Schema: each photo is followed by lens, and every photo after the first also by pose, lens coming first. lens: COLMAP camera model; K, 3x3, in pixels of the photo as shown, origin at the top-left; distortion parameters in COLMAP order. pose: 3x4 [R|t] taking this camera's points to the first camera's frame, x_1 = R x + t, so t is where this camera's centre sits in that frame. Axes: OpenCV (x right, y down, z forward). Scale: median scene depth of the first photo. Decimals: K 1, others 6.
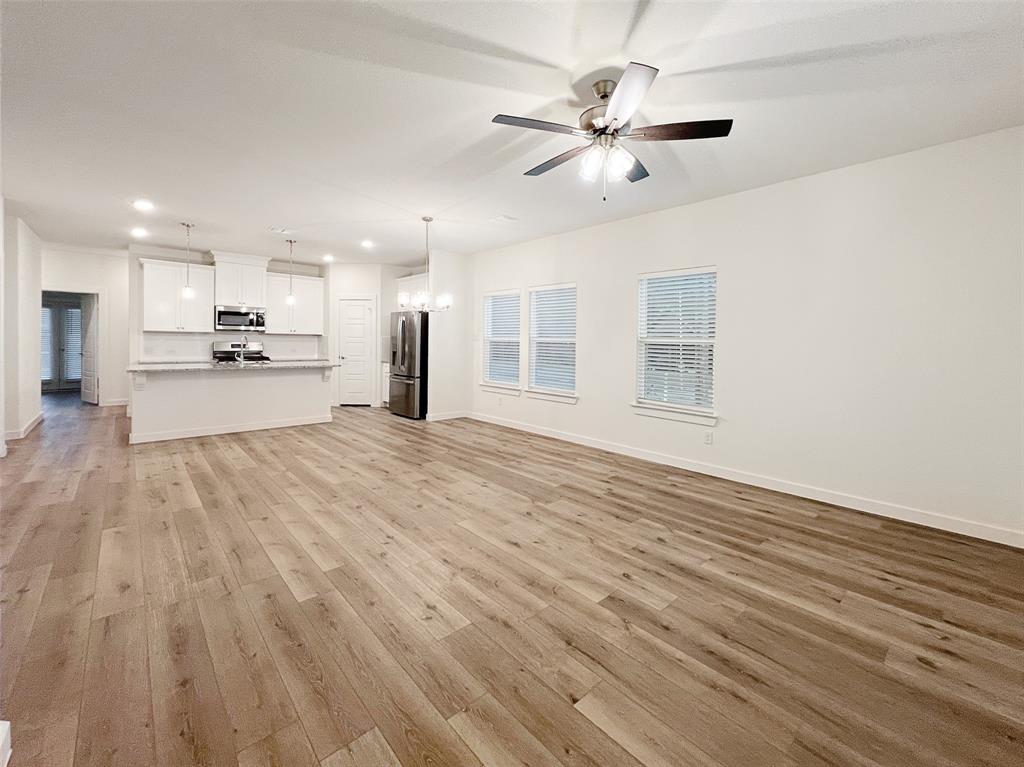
lens RADIAL K [[417.7, 0, 512.0], [0, 417.7, 383.5], [0, 0, 1]] dist [0.000287, -0.000127]
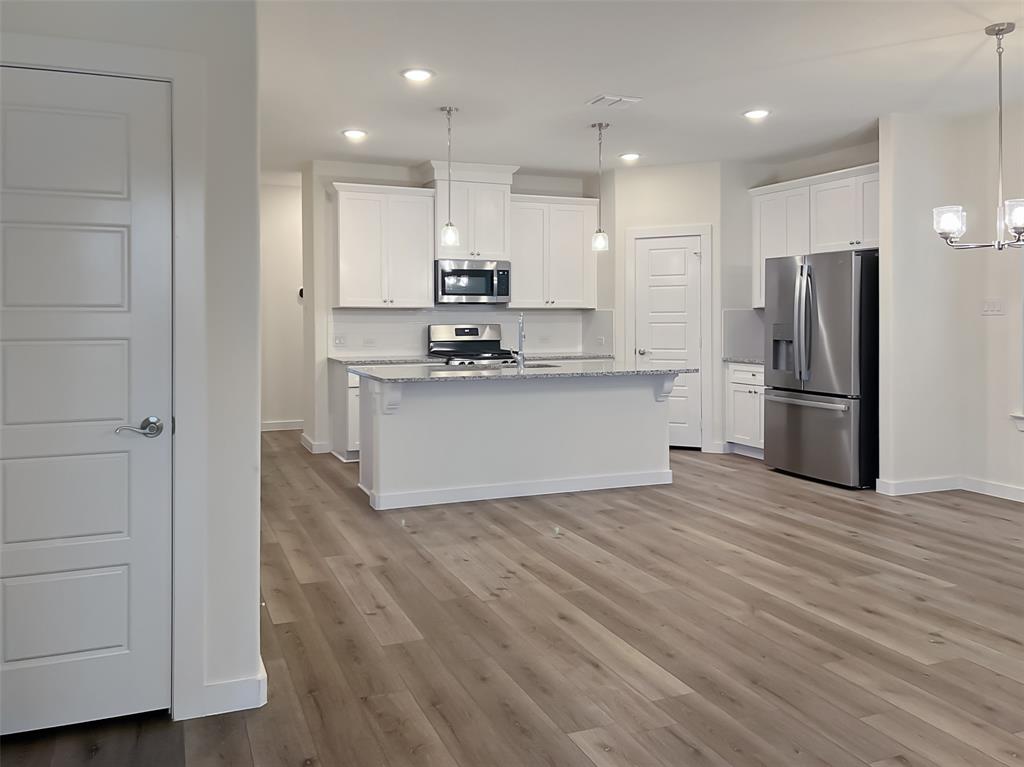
lens RADIAL K [[777.6, 0, 492.4], [0, 777.6, 386.2], [0, 0, 1]] dist [0.122156, -0.139855]
pose [[0.938575, 0.015519, -0.344726, -0.298897], [-0.019401, 0.999781, -0.007814, -0.011723], [0.344530, 0.014022, 0.938671, 0.052413]]
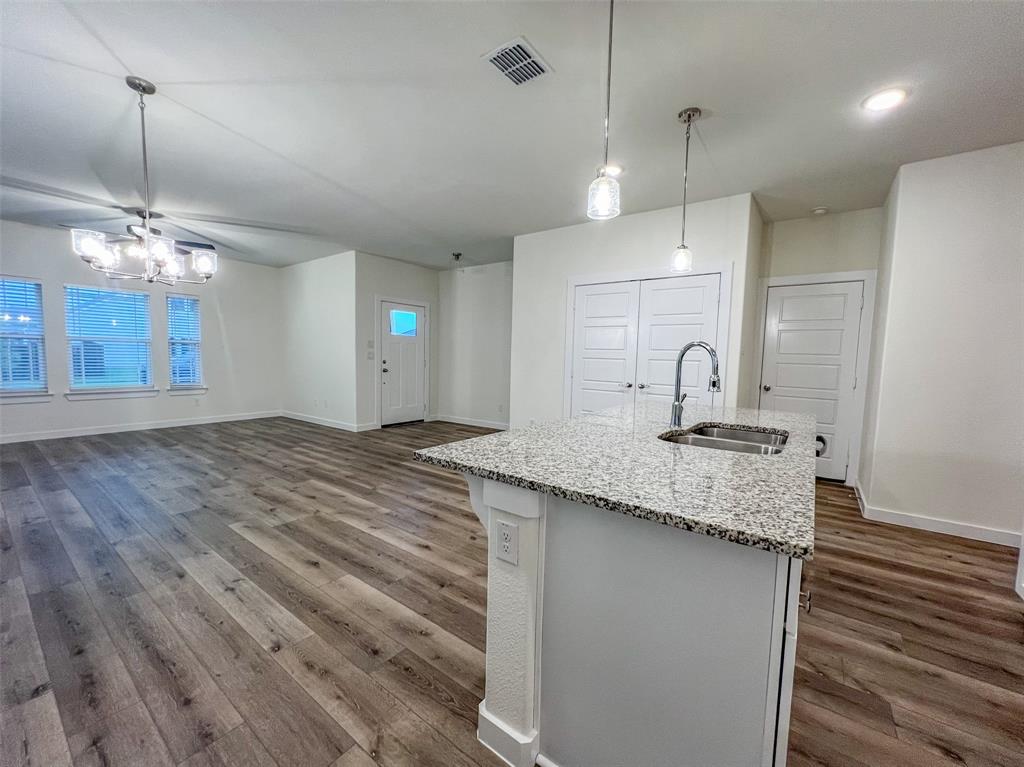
lens RADIAL K [[417.7, 0, 512.0], [0, 417.7, 383.5], [0, 0, 1]] dist [0.000287, -0.000127]
pose [[-0.981771, -0.022695, -0.188707, -0.384642], [-0.054093, 0.985151, 0.162945, -0.111029], [0.182207, 0.170182, -0.968421, 1.116082]]
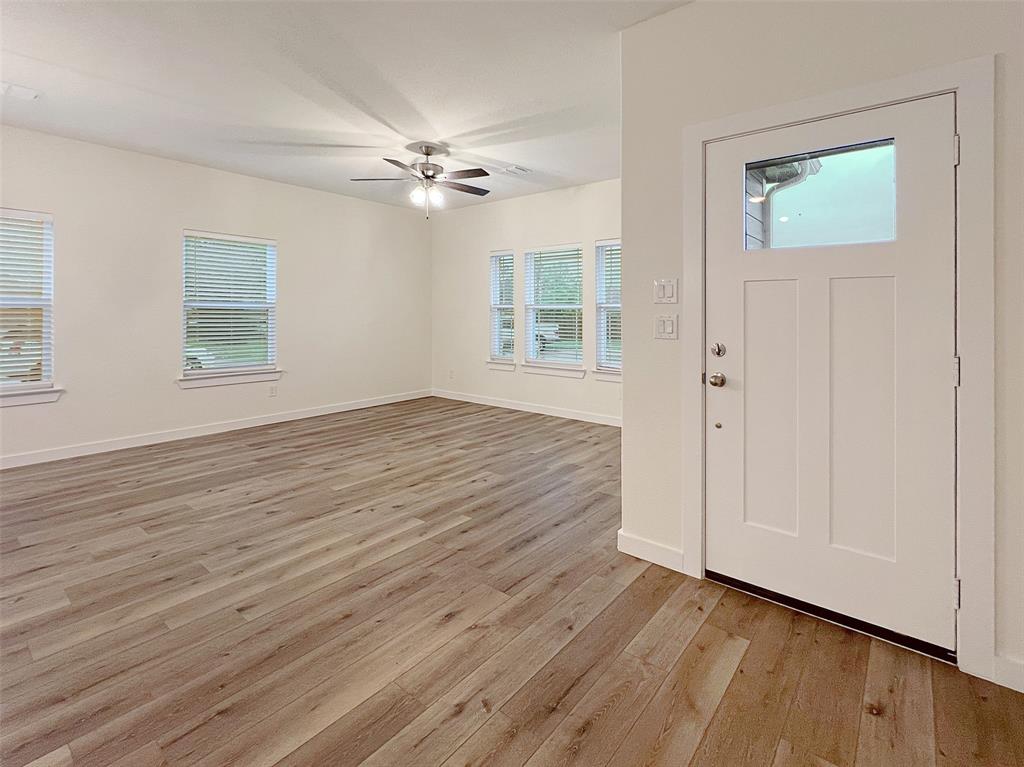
lens RADIAL K [[469.4, 0, 558.6], [0, 469.4, 383.3], [0, 0, 1]] dist [0.001748, 0.000241]
pose [[-0.189369, -0.157015, 0.969271, -0.536454], [0.088906, 0.980335, 0.176177, -0.026512], [-0.977873, 0.119536, -0.171686, 0.273026]]
